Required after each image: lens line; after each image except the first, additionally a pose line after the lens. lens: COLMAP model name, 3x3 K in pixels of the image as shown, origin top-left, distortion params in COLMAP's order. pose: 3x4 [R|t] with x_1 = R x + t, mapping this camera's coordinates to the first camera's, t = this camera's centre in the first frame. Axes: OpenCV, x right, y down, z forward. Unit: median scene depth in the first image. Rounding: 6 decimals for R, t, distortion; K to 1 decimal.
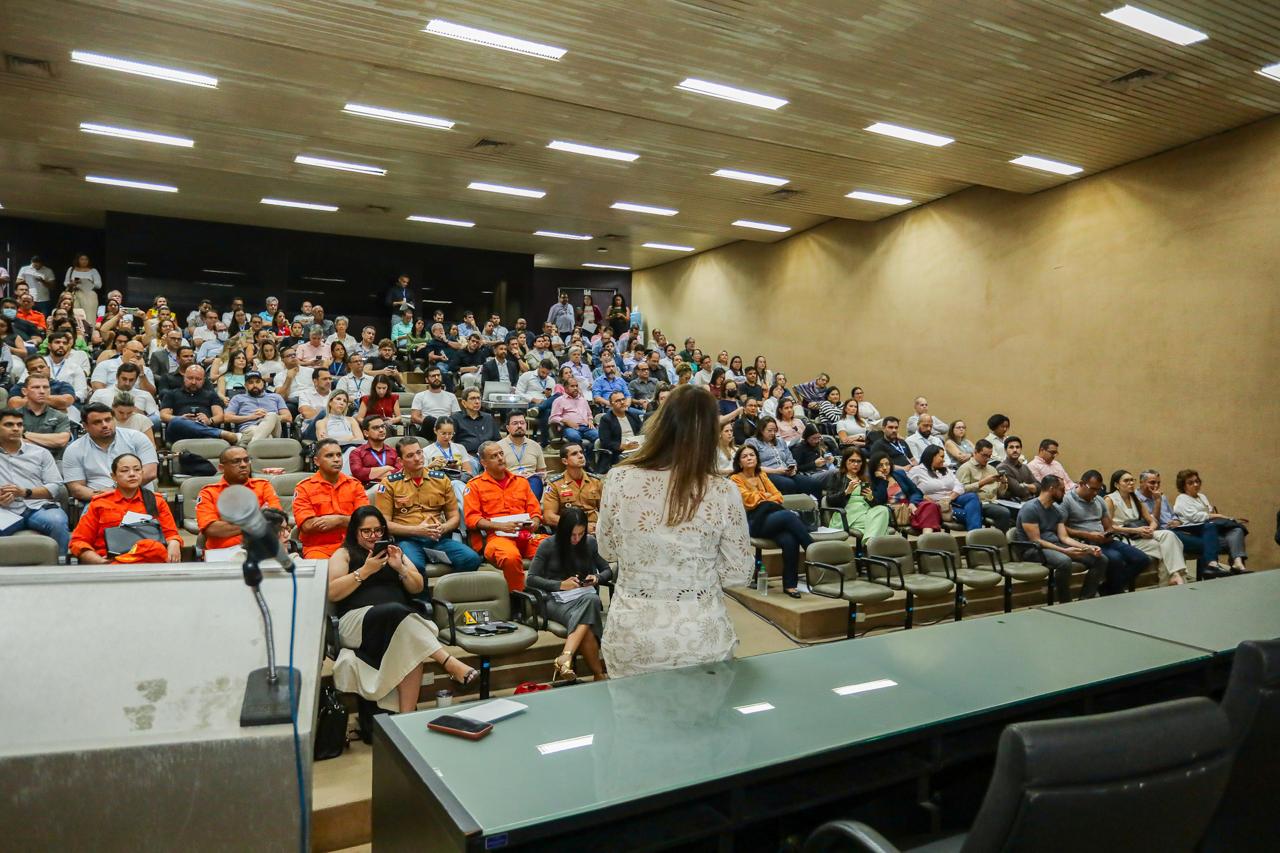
lens RADIAL K [[906.0, 0, 622.3], [0, 906.0, 421.8], [0, 0, 1]] dist [-0.002884, 0.009667]
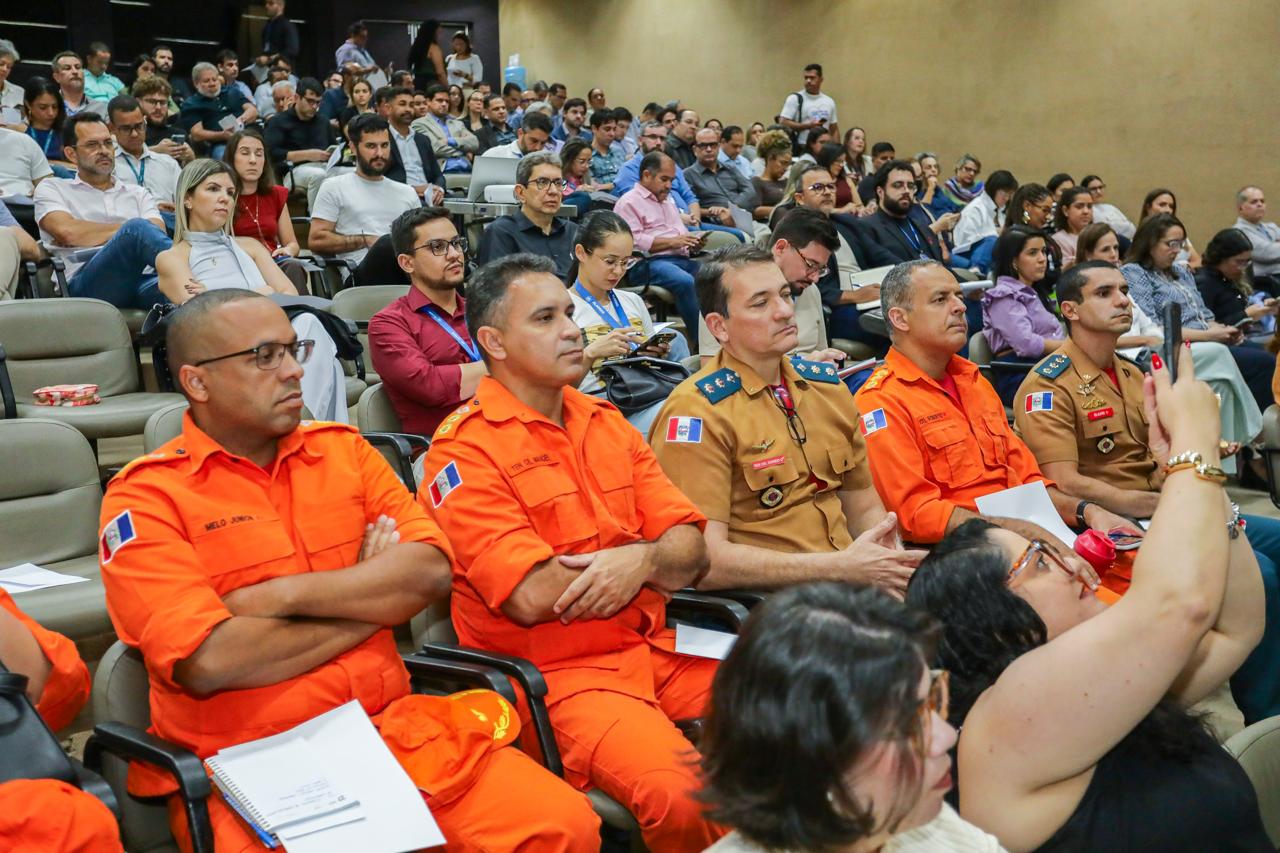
lens RADIAL K [[1415.8, 0, 640.0], [0, 1415.8, 426.5], [0, 0, 1]] dist [-0.009591, 0.061198]
pose [[0.974167, -0.058558, 0.218103, -0.182076], [0.037115, 0.994179, 0.101146, 0.013040], [-0.222756, -0.090438, 0.970670, 0.275109]]
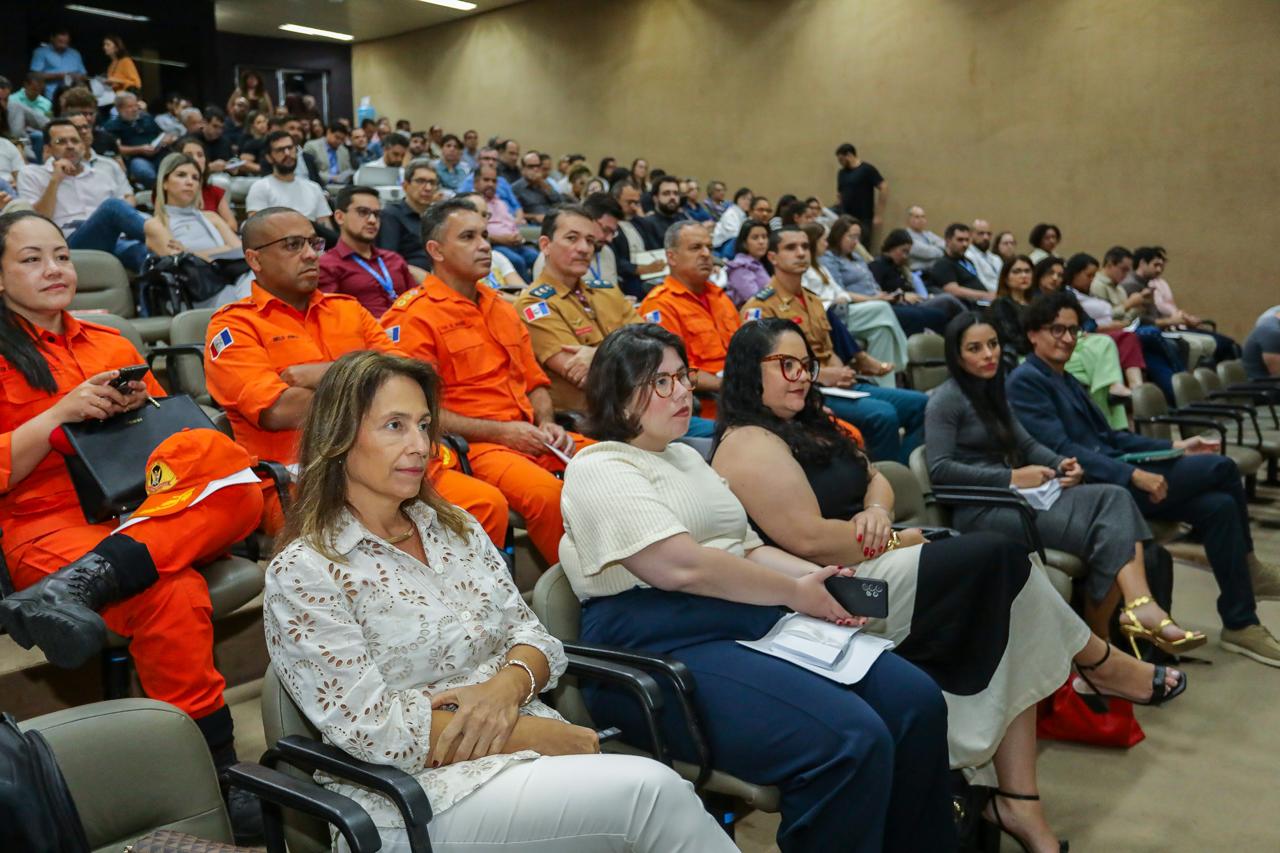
lens RADIAL K [[1150.1, 0, 640.0], [0, 1150.1, 426.5], [0, 0, 1]] dist [0.016461, 0.014139]
pose [[0.929315, -0.069330, 0.362722, -0.211582], [0.027699, 0.992538, 0.118744, 0.030512], [-0.368248, -0.100304, 0.924301, 0.204600]]
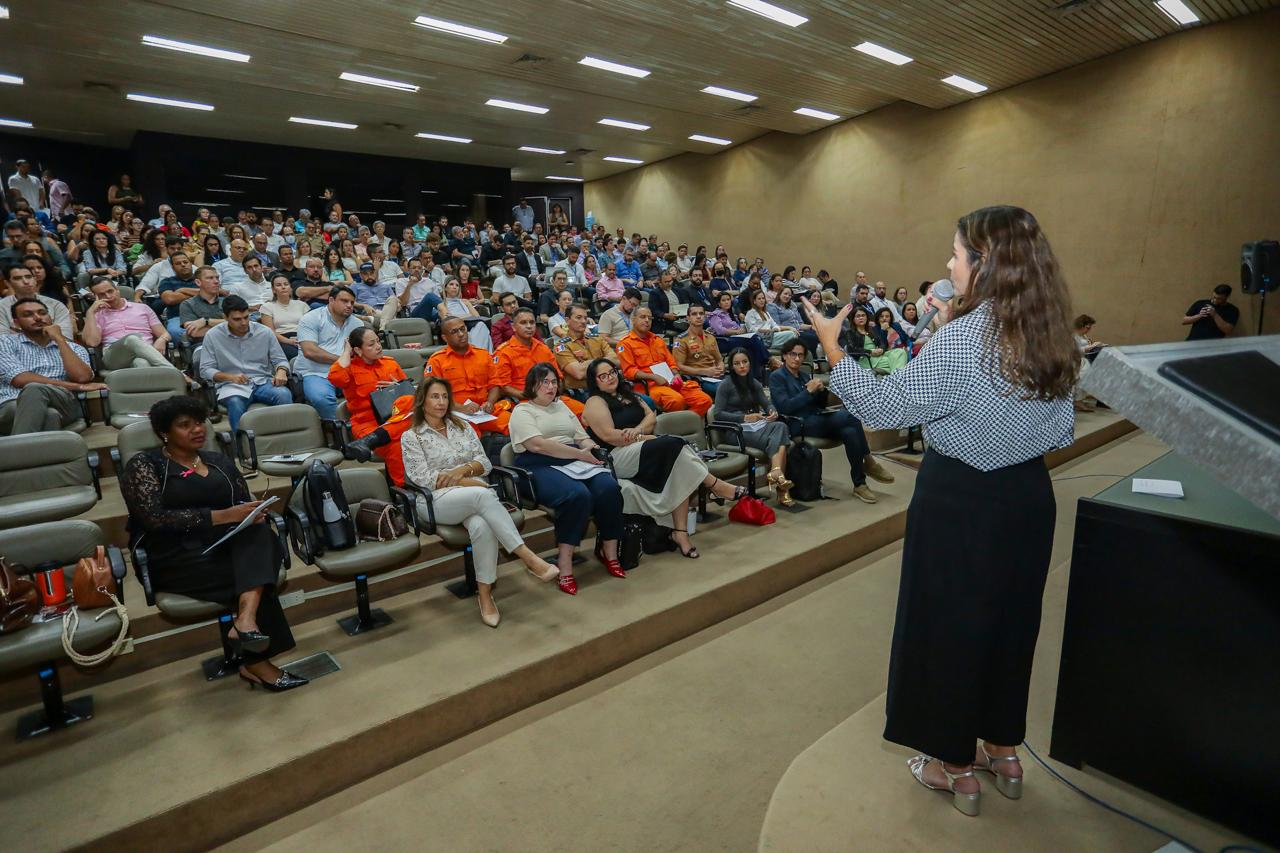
lens RADIAL K [[694.3, 0, 634.0], [0, 694.3, 426.6], [0, 0, 1]] dist [-0.049660, 0.036862]
pose [[0.986252, -0.068291, 0.150480, -0.151526], [0.042915, 0.985218, 0.165845, 0.013500], [-0.159581, -0.157107, 0.974603, 0.043604]]
